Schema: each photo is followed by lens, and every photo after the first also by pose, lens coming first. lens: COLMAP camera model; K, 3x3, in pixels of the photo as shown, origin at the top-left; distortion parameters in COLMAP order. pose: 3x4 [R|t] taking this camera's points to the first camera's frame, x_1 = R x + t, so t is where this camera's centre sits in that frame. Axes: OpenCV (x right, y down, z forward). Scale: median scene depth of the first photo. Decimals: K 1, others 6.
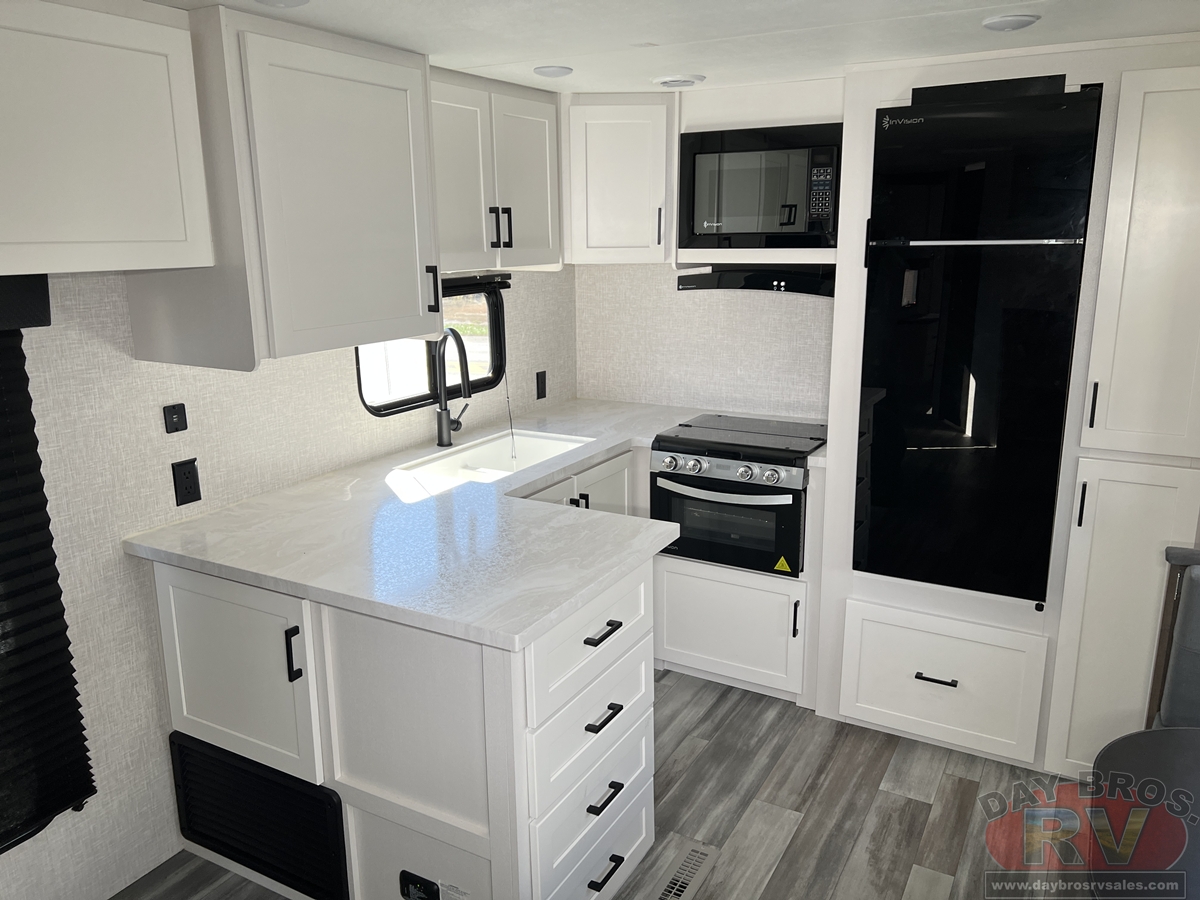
lens RADIAL K [[898.5, 0, 604.7], [0, 898.5, 445.4], [0, 0, 1]] dist [0.062348, -0.070893]
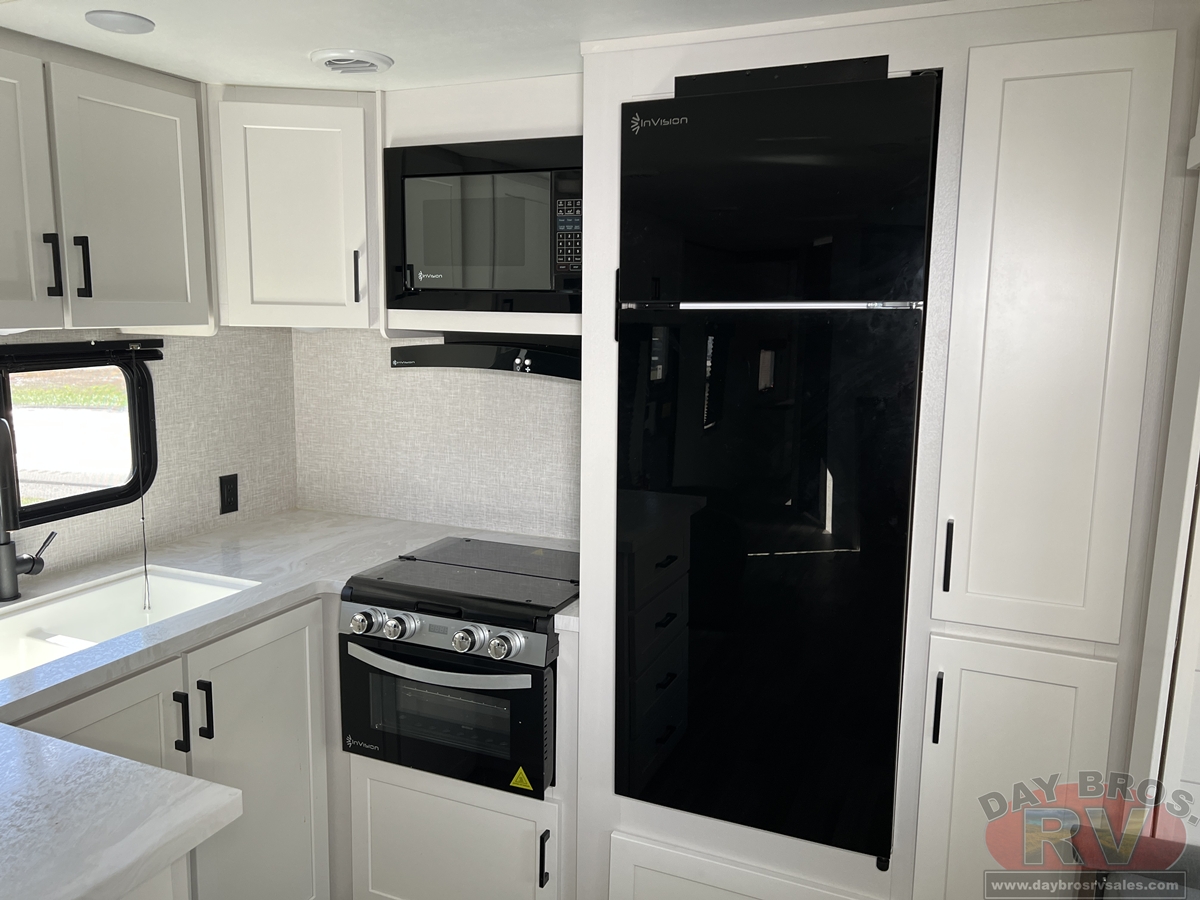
lens RADIAL K [[901.4, 0, 596.6], [0, 901.4, 441.8], [0, 0, 1]] dist [0.076035, -0.112948]
pose [[0.993698, 0.008533, 0.111765, 0.169721], [0.001181, 0.996246, -0.086563, -0.055092], [-0.112084, 0.086149, 0.989957, 0.298603]]
